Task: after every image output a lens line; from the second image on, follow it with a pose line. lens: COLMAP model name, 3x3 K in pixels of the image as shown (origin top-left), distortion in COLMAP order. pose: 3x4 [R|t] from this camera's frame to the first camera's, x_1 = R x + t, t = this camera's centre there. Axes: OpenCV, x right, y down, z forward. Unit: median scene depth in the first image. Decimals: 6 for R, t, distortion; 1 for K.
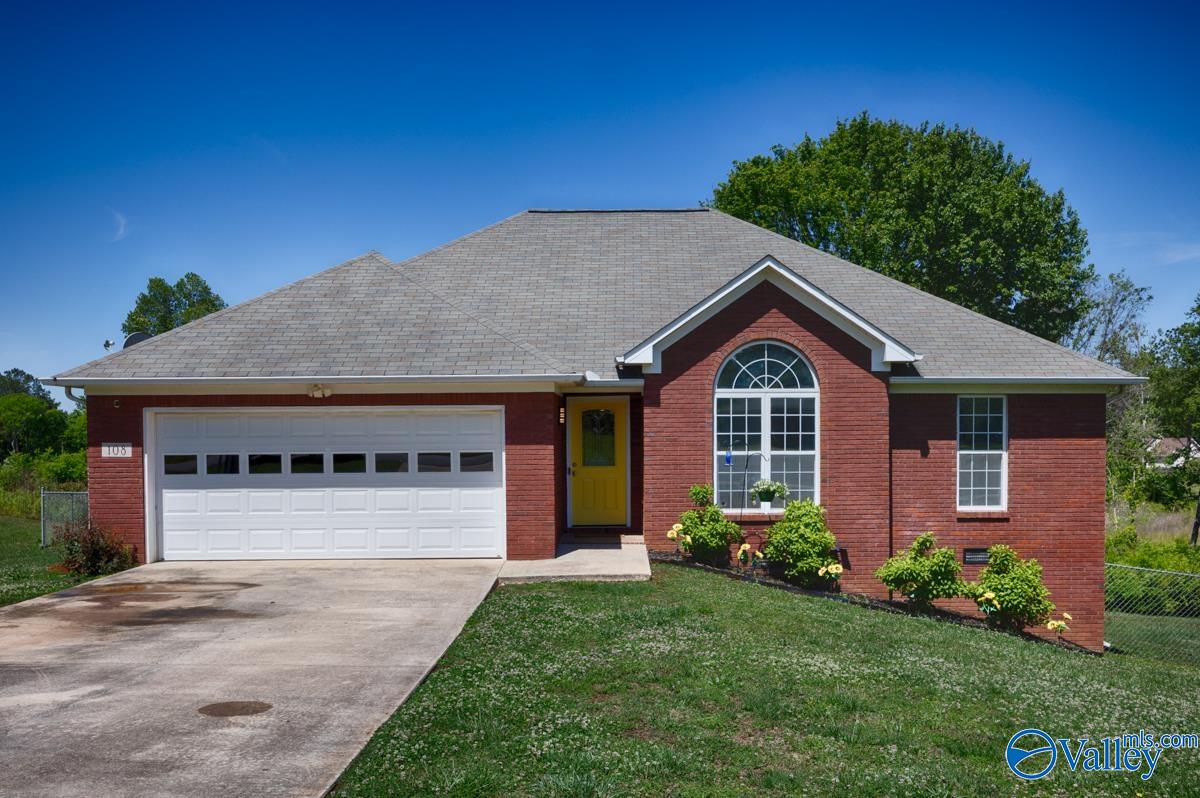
lens RADIAL K [[1043.2, 0, 622.1], [0, 1043.2, 448.0], [0, 0, 1]] dist [-0.005482, -0.004826]
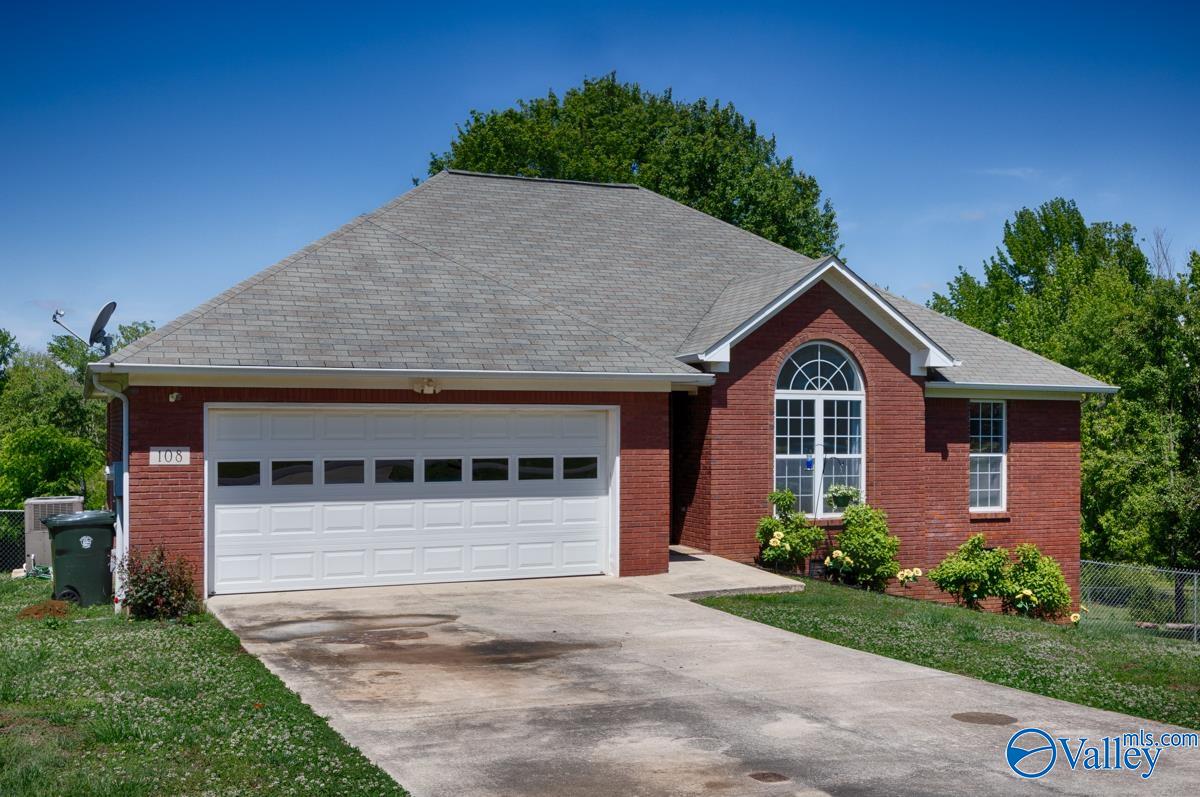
lens RADIAL K [[1276.3, 0, 599.5], [0, 1276.3, 398.5], [0, 0, 1]] dist [-0.001706, -0.000227]
pose [[0.915466, 0.016230, 0.402067, -0.532502], [-0.004666, 0.999547, -0.029723, -0.012918], [-0.402368, 0.025334, 0.915128, -0.009383]]
